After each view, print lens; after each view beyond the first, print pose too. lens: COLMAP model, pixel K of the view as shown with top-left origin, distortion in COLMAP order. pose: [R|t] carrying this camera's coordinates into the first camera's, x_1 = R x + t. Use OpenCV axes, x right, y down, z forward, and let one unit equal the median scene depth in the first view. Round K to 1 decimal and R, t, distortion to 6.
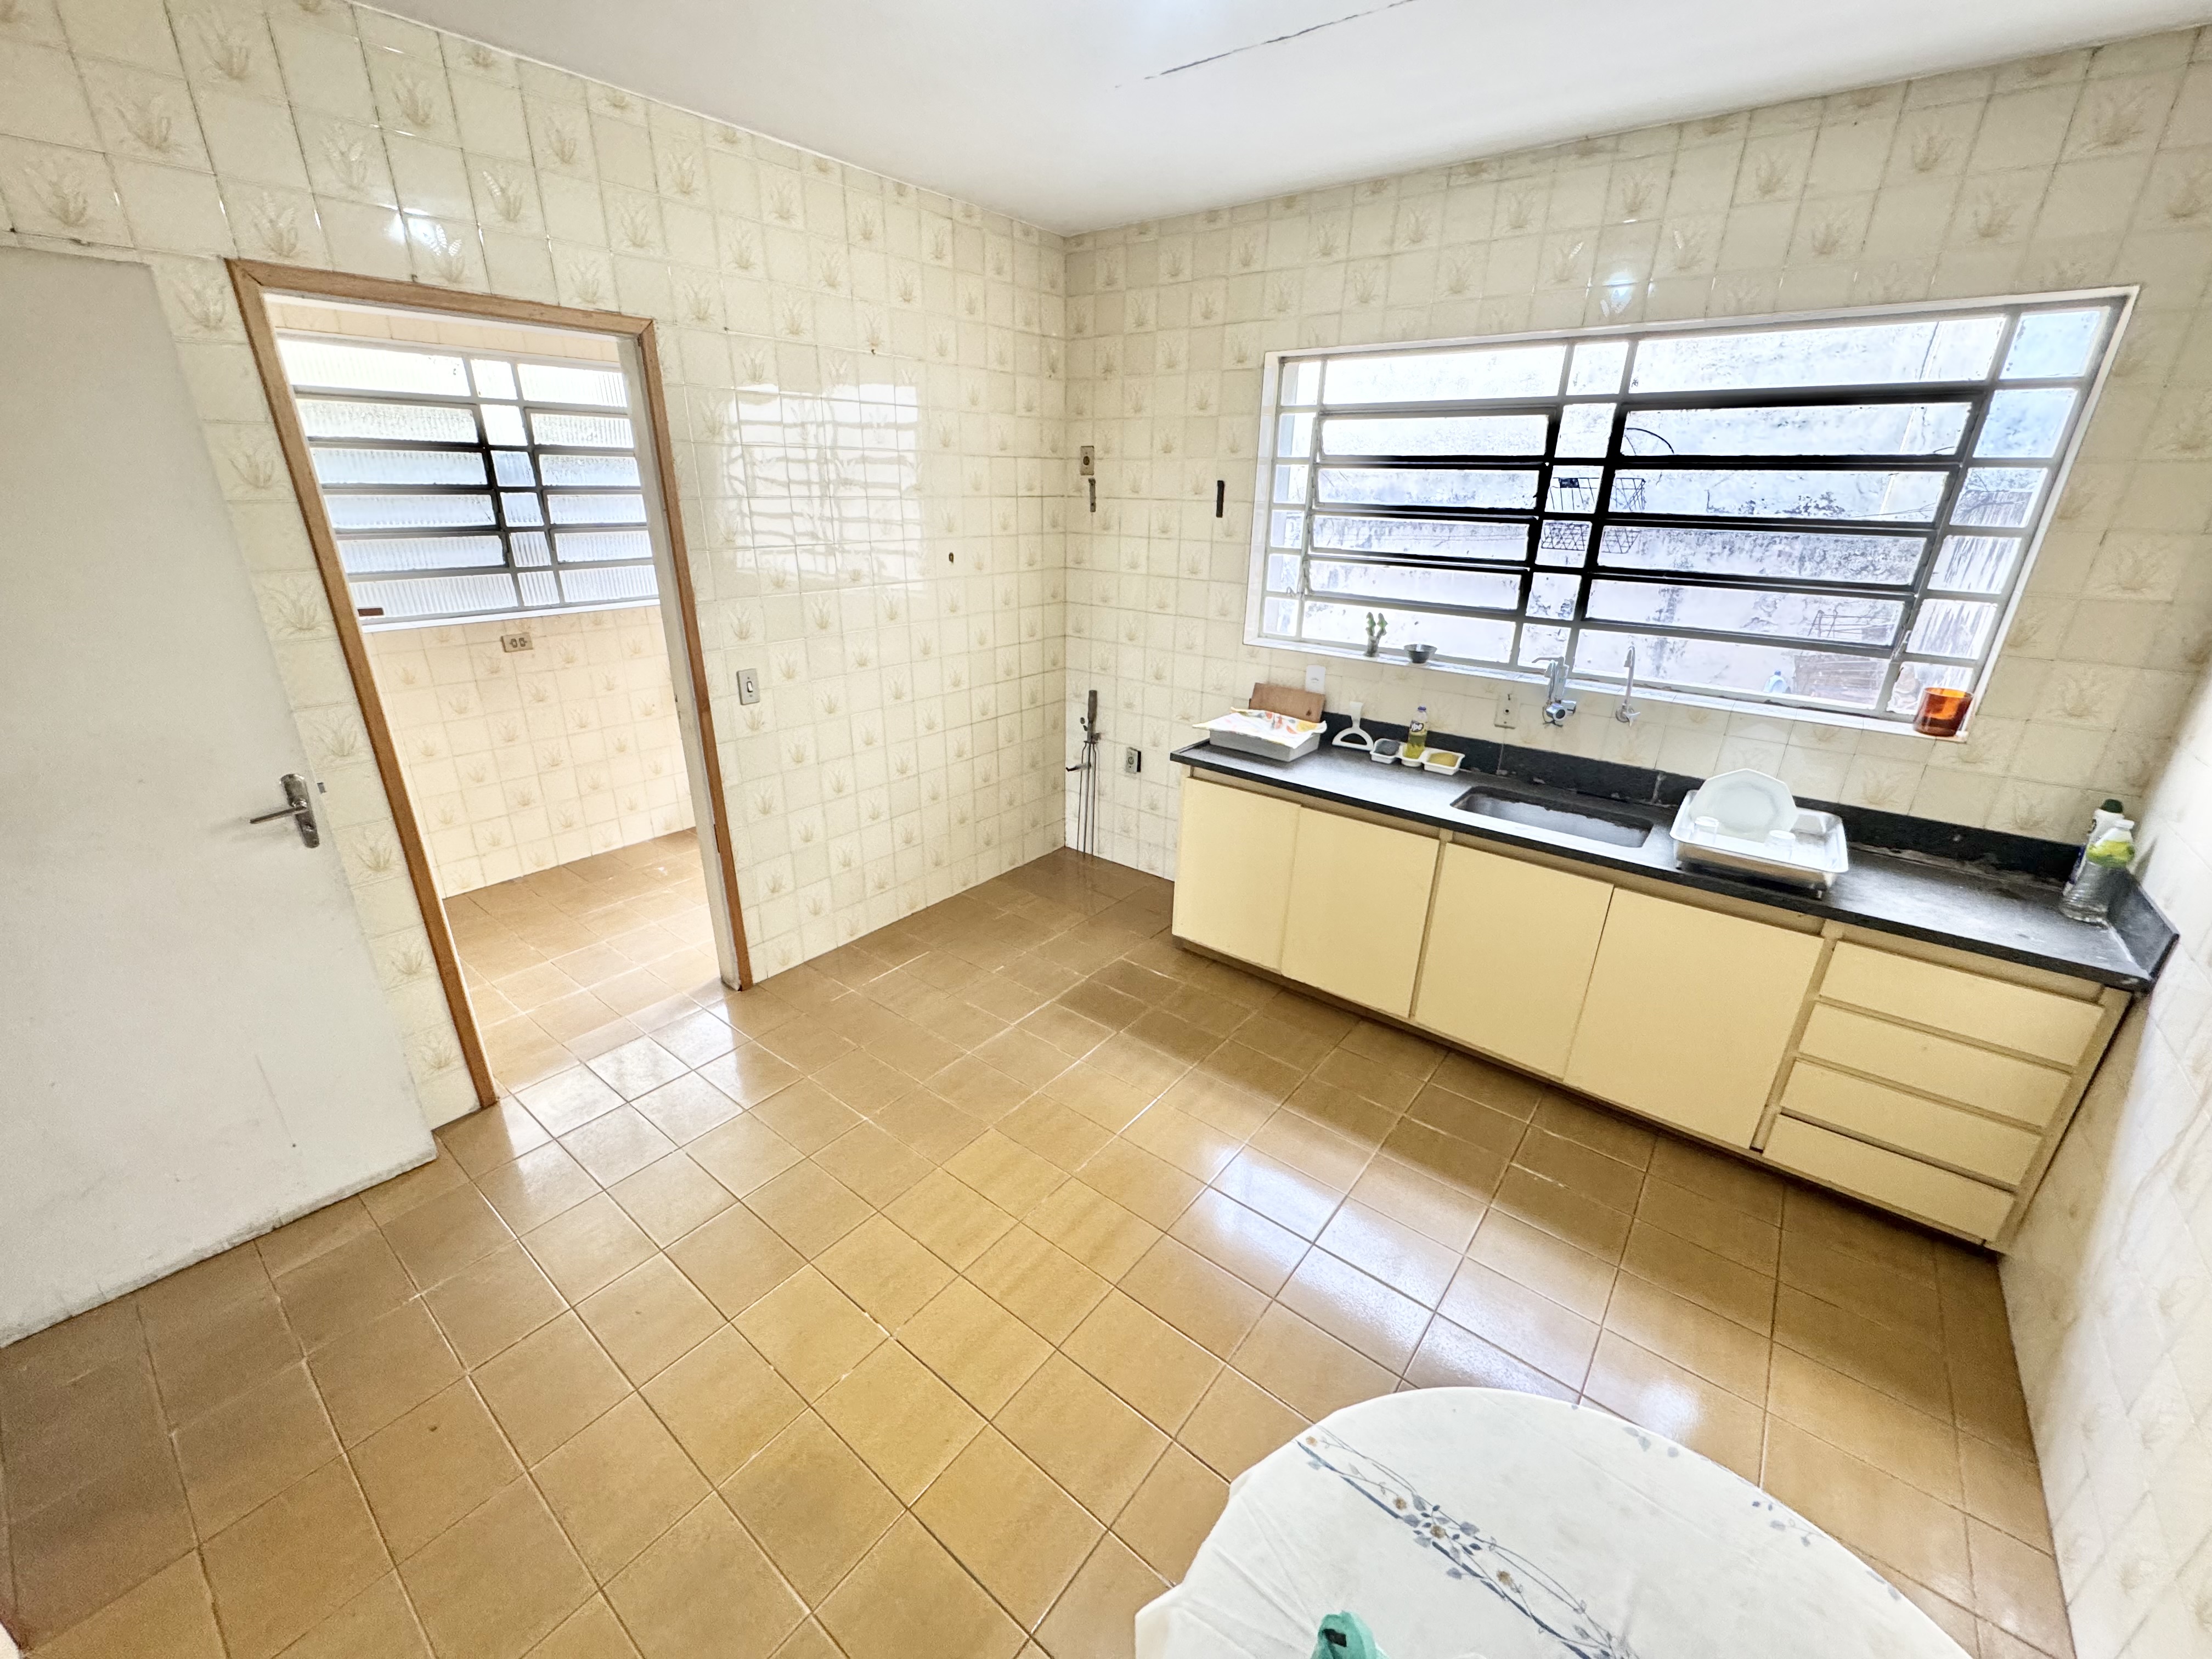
lens RADIAL K [[885.0, 0, 1105.1], [0, 885.0, 825.0], [0, 0, 1]] dist [-0.001102, 0.000161]
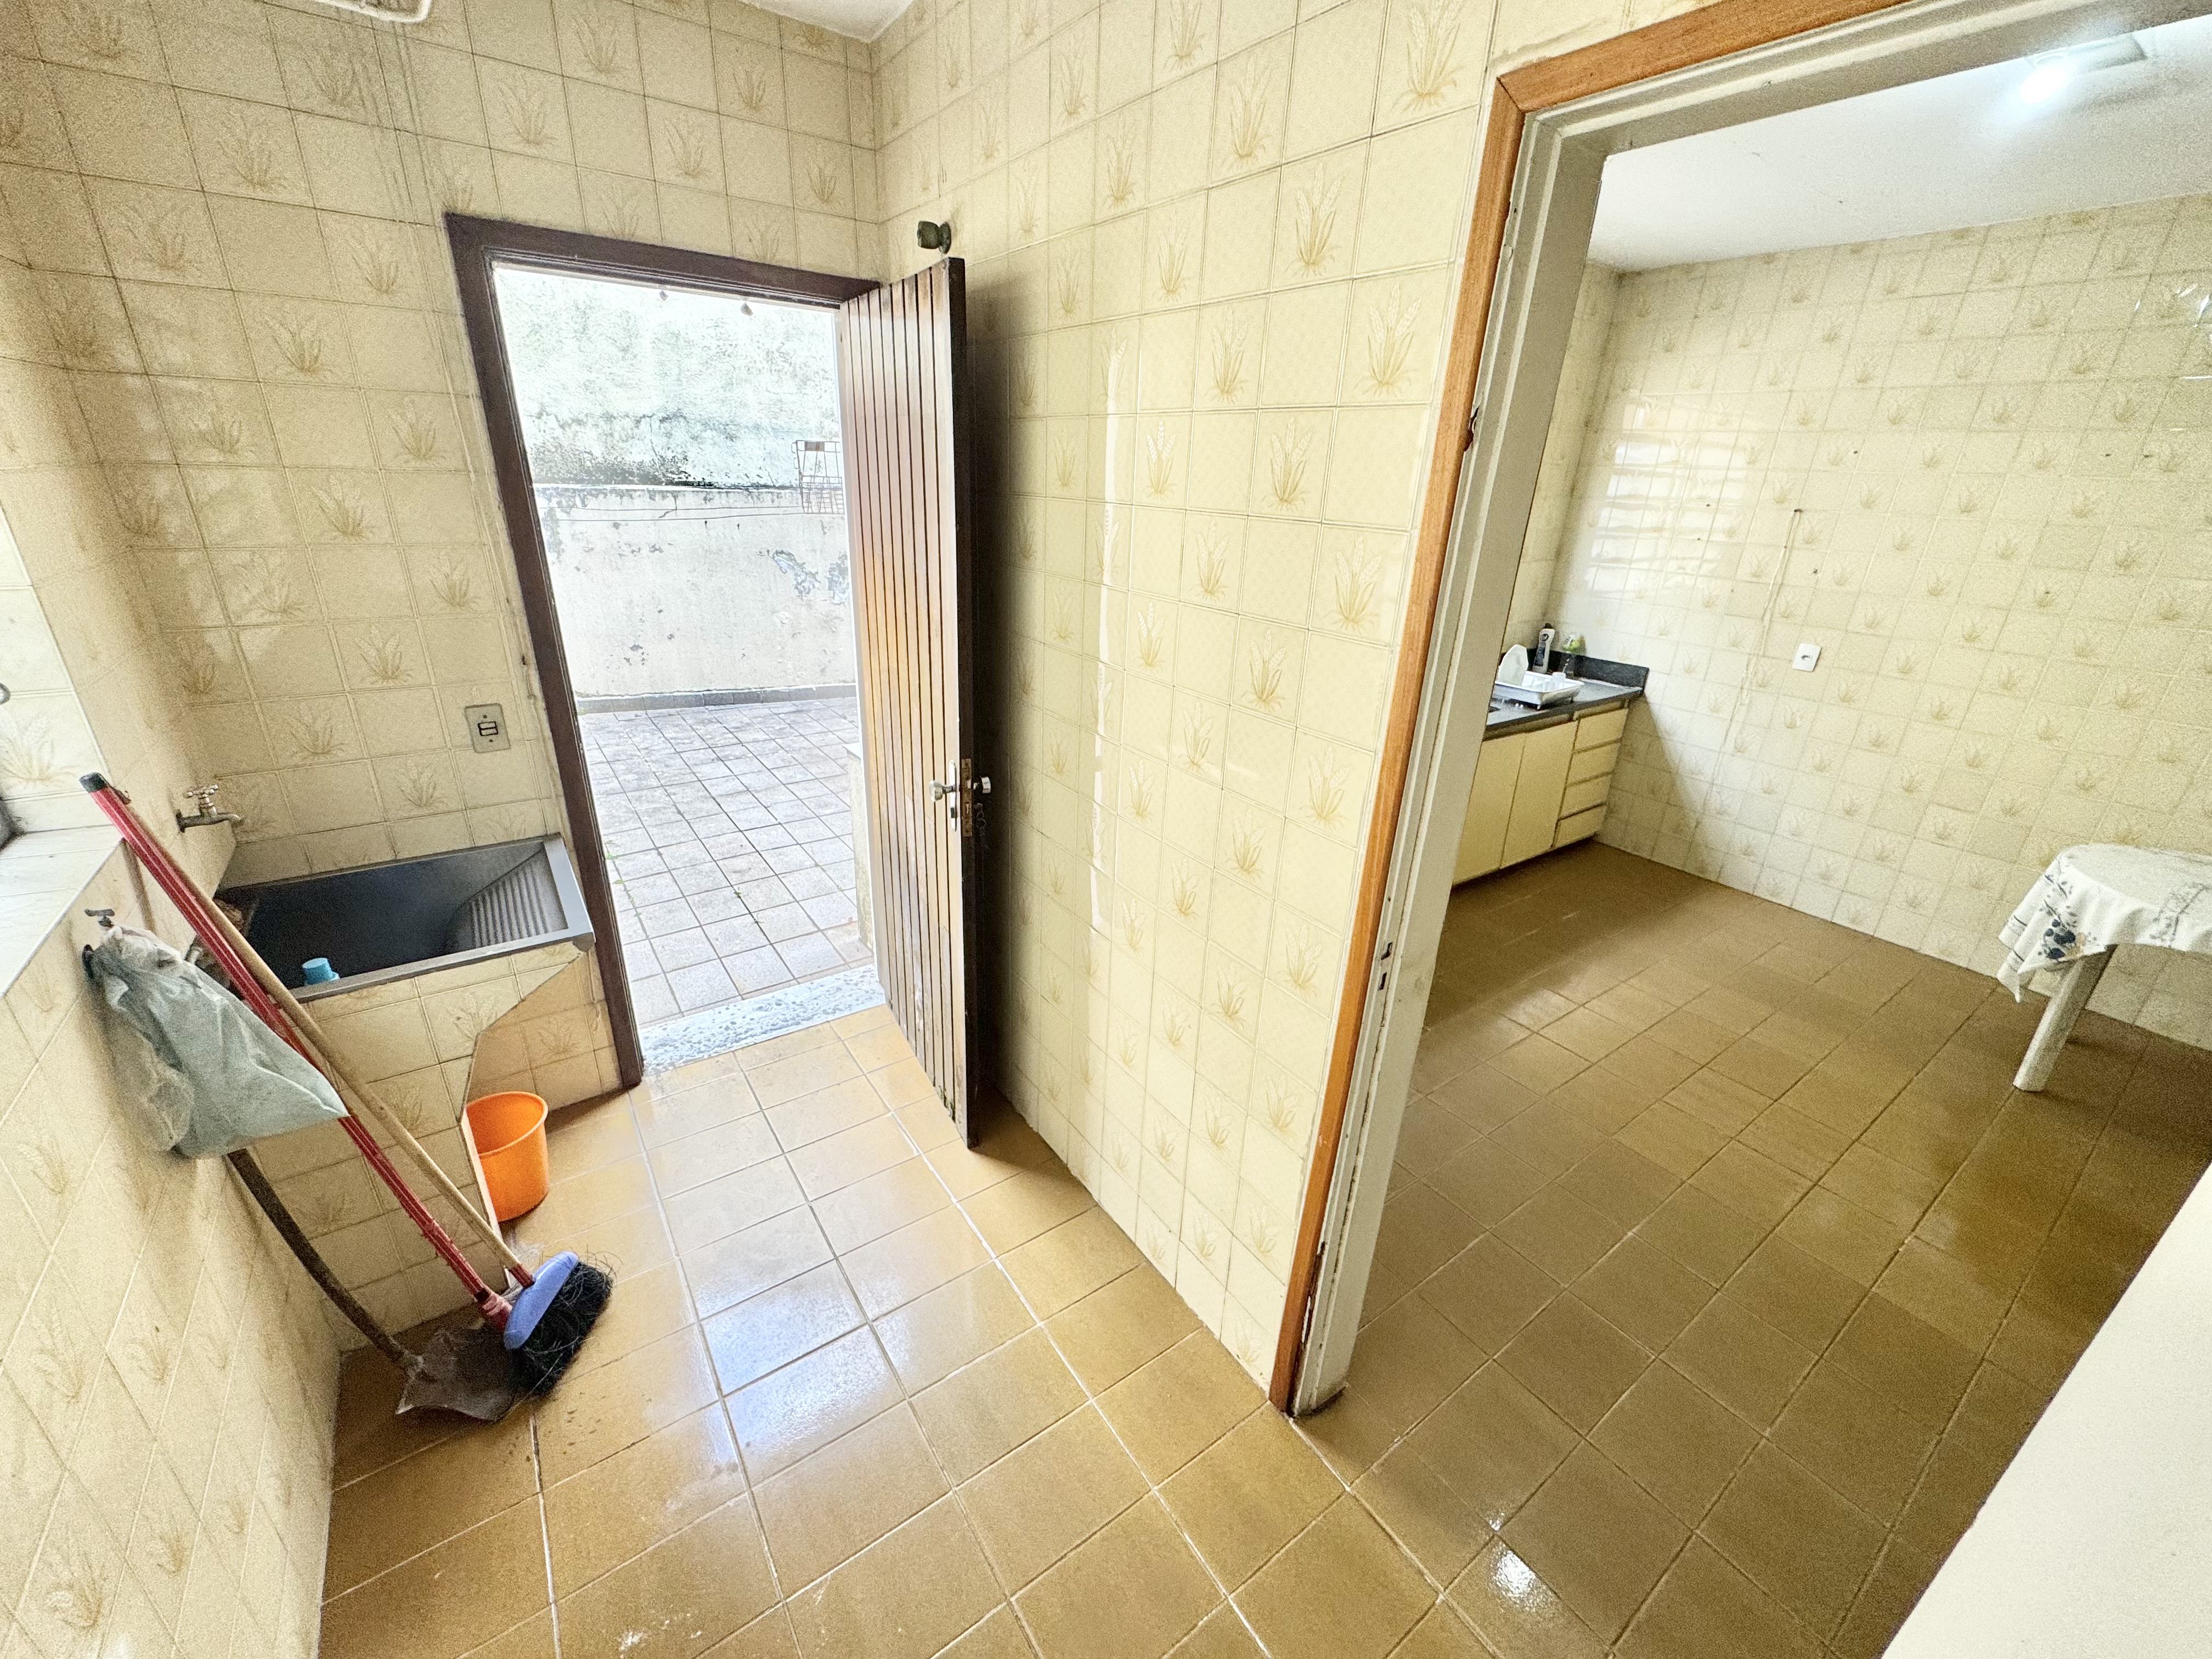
lens RADIAL K [[885.0, 0, 1105.1], [0, 885.0, 825.0], [0, 0, 1]] dist [-0.001102, 0.000161]
pose [[0.284770, -0.368303, 0.885019, -0.936391], [0.318619, 0.907121, 0.274980, -0.389121], [-0.904095, 0.203677, 0.375669, 0.954219]]
